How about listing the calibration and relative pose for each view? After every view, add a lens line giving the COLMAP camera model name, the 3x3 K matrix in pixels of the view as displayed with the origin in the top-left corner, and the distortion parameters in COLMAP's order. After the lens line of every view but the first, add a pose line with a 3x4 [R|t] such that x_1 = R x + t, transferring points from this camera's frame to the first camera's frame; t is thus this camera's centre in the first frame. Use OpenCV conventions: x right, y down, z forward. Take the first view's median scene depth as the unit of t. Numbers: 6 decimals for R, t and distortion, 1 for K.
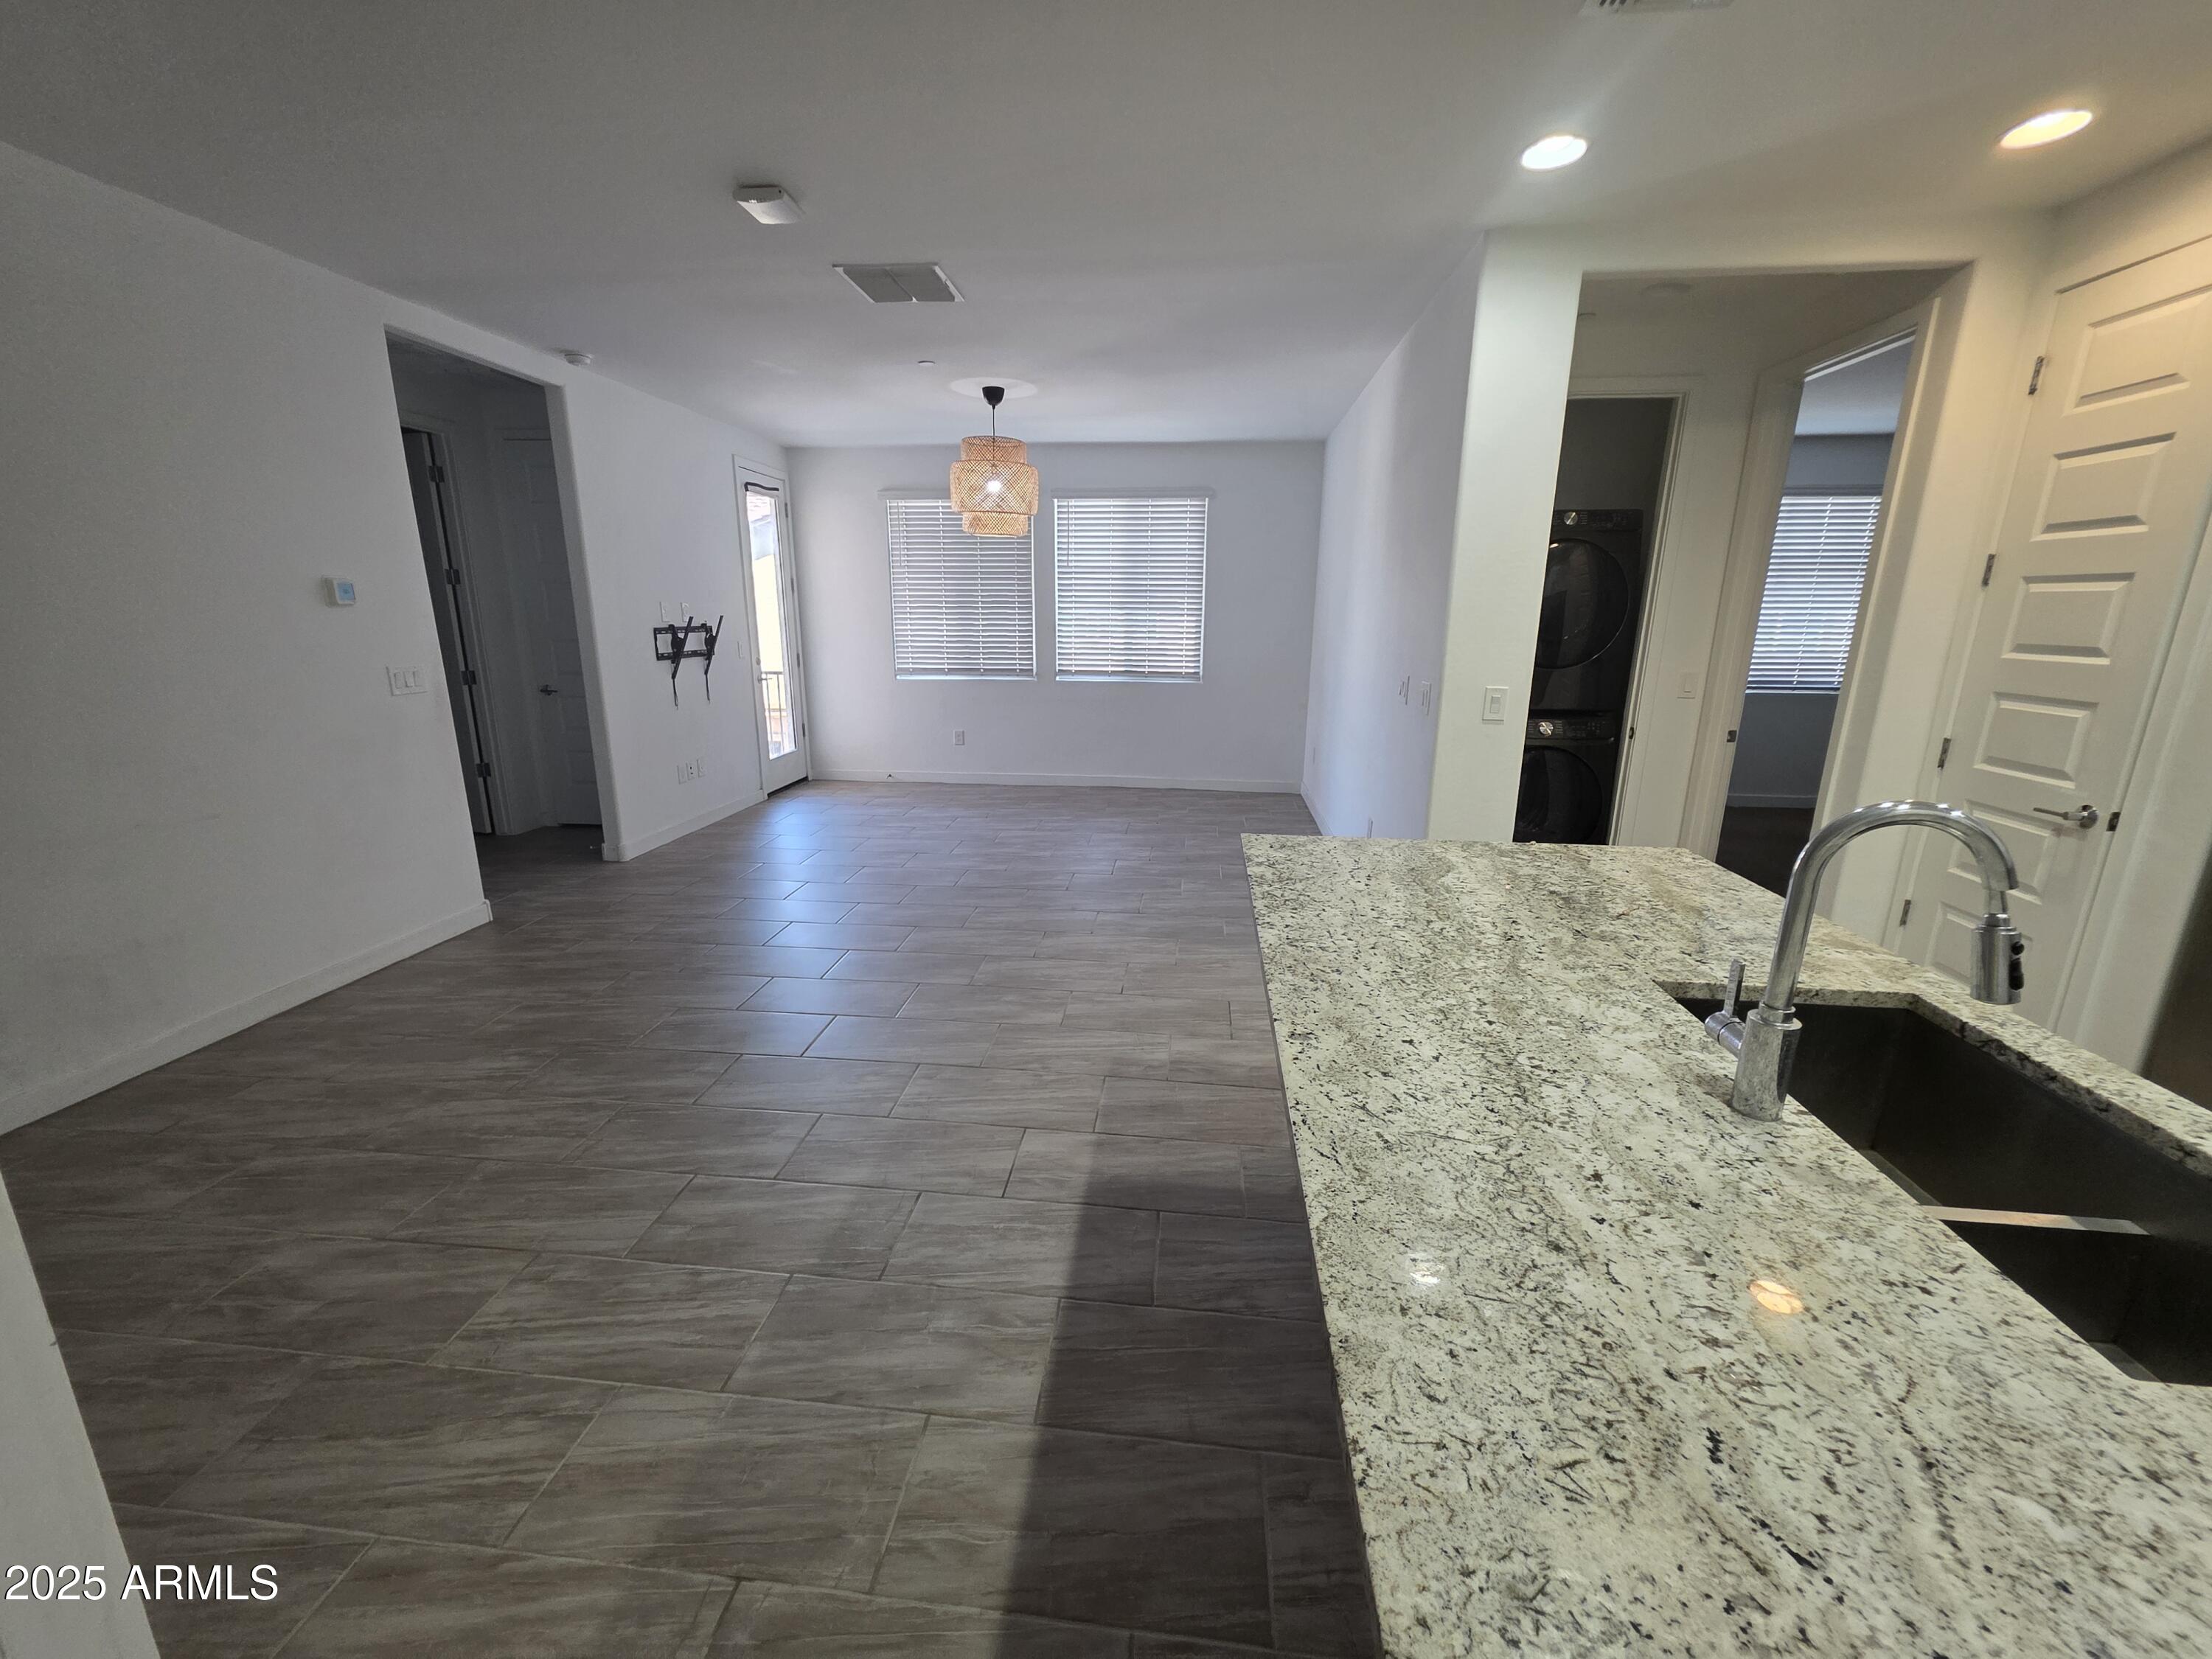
lens RADIAL K [[879.3, 0, 1106.0], [0, 879.3, 813.7], [0, 0, 1]] dist [0.002887, 0.000464]
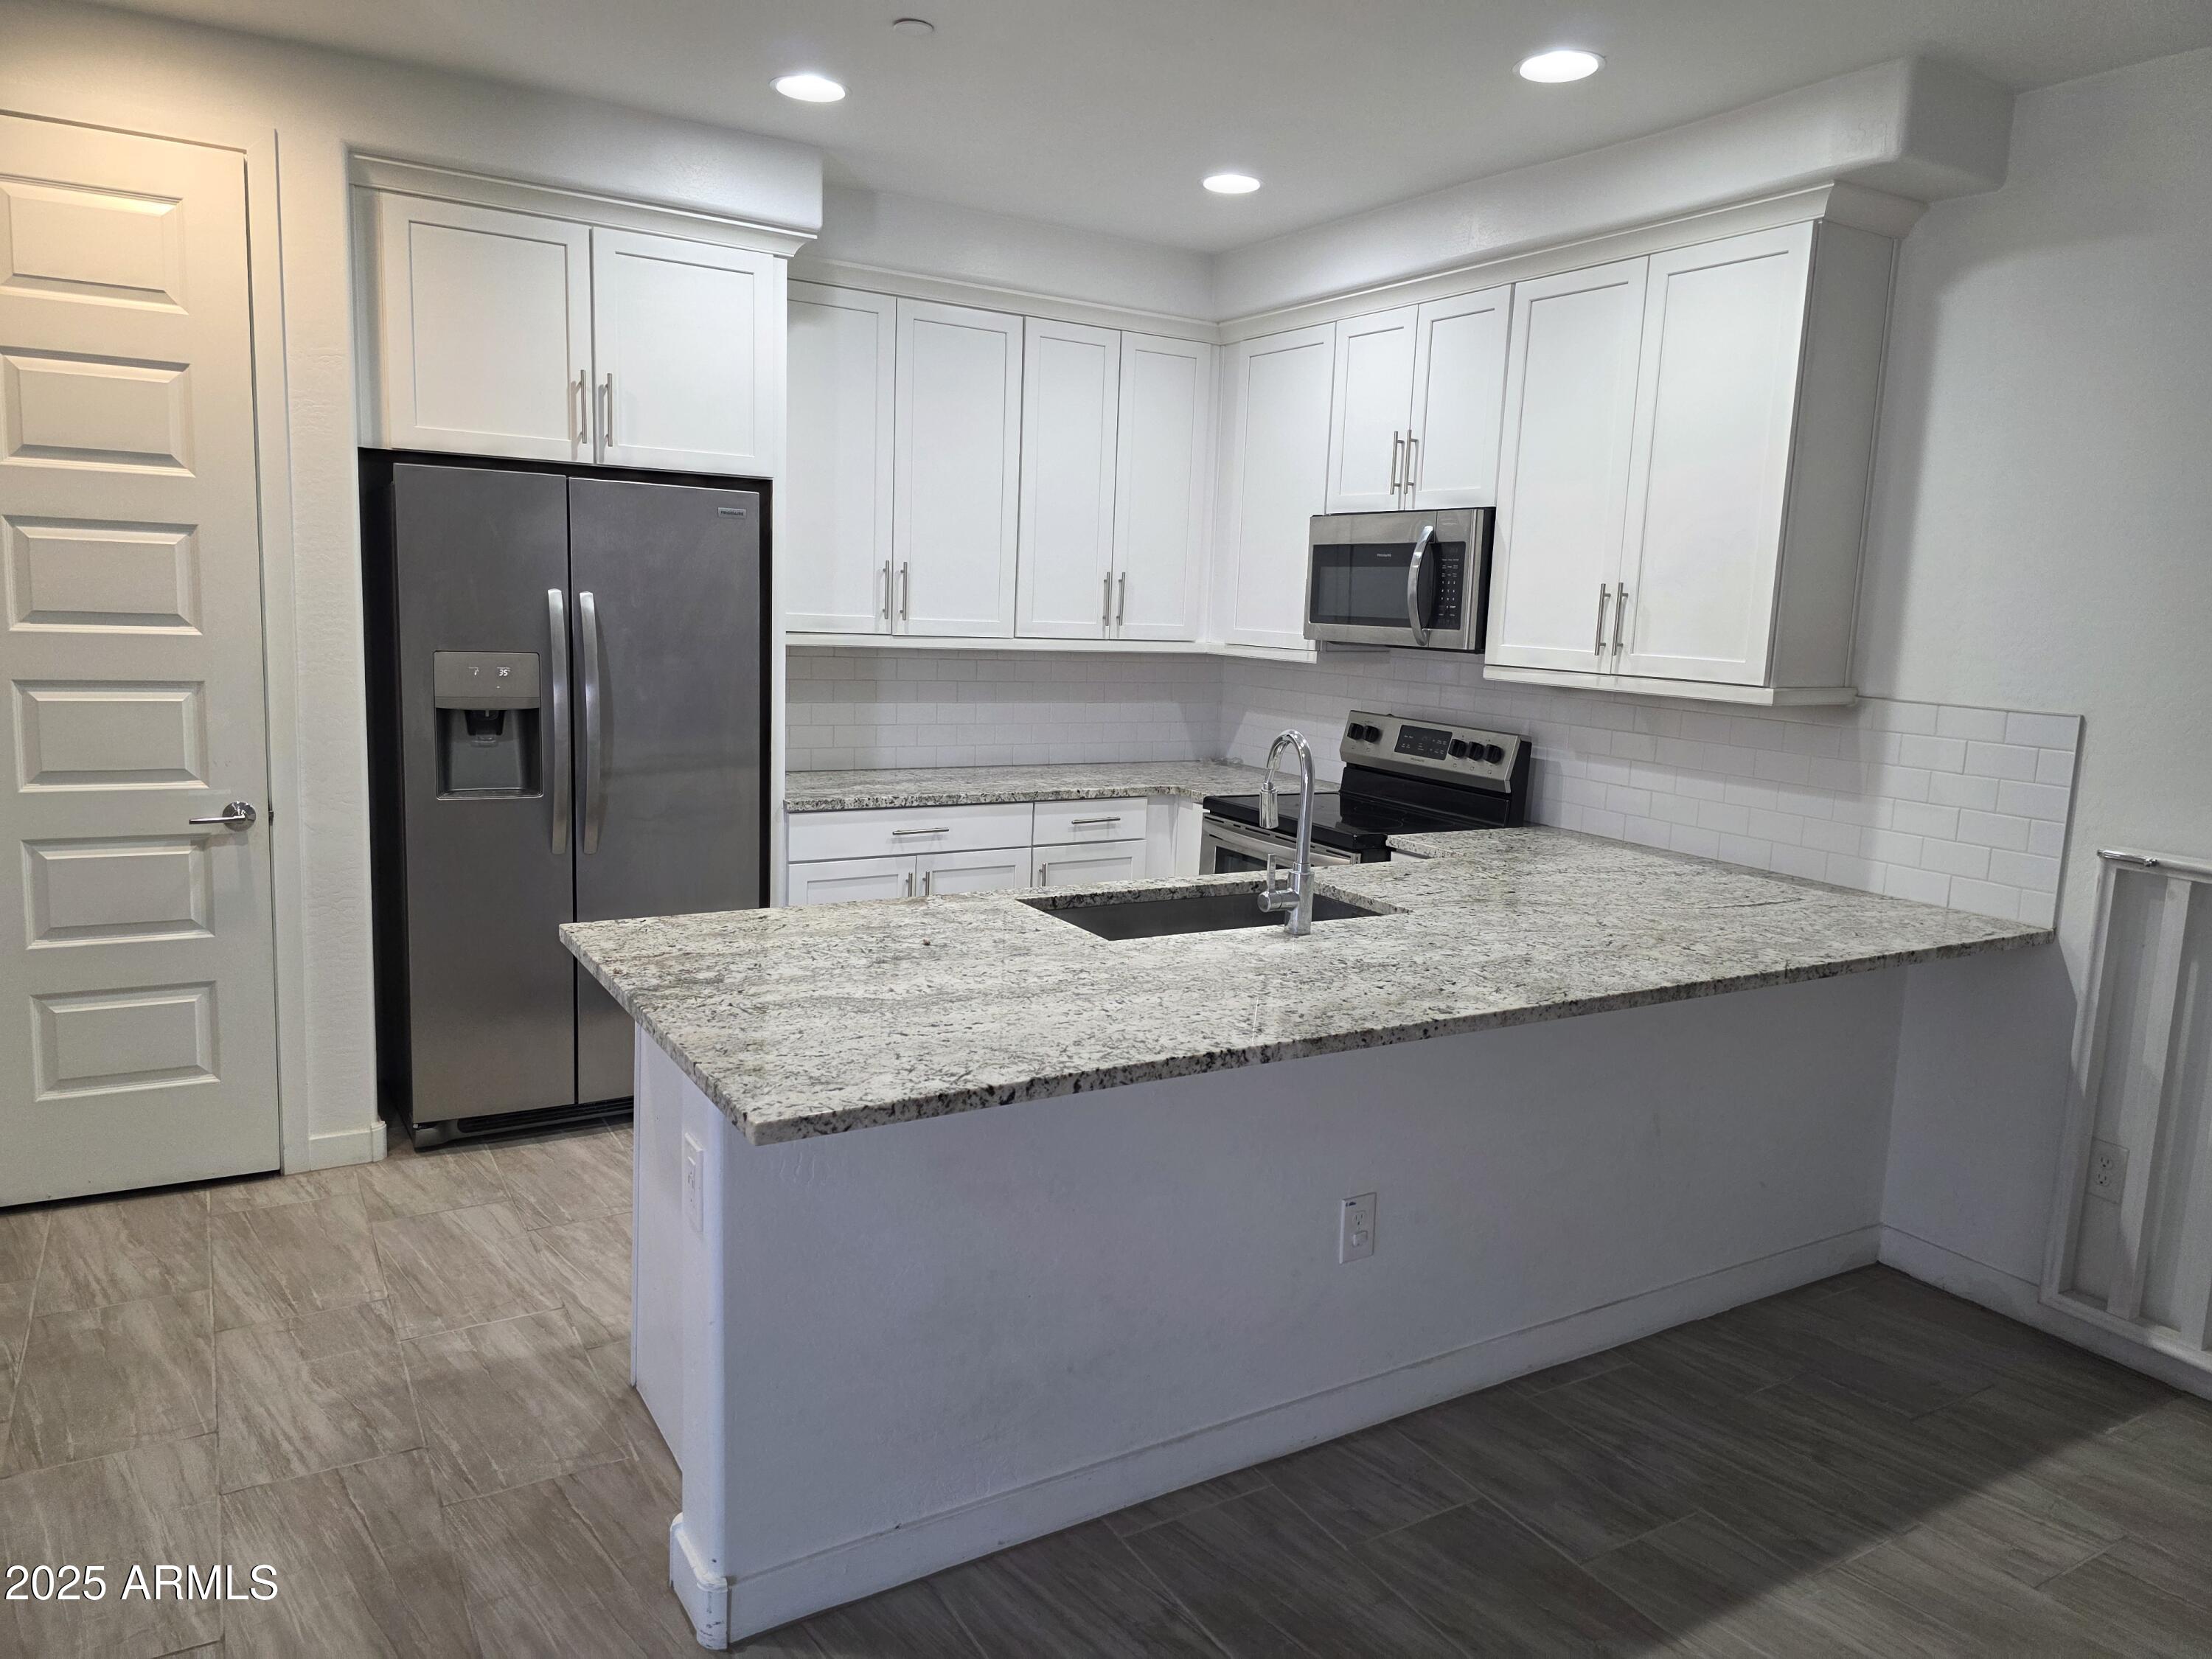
lens RADIAL K [[1488.0, 0, 1109.6], [0, 1488.0, 794.5], [0, 0, 1]] dist [0.044218, -0.036233]
pose [[-0.600684, -0.143514, 0.786500, -0.647531], [0.139020, 0.950020, 0.279527, -0.396316], [-0.787307, 0.277246, -0.550710, 1.509764]]
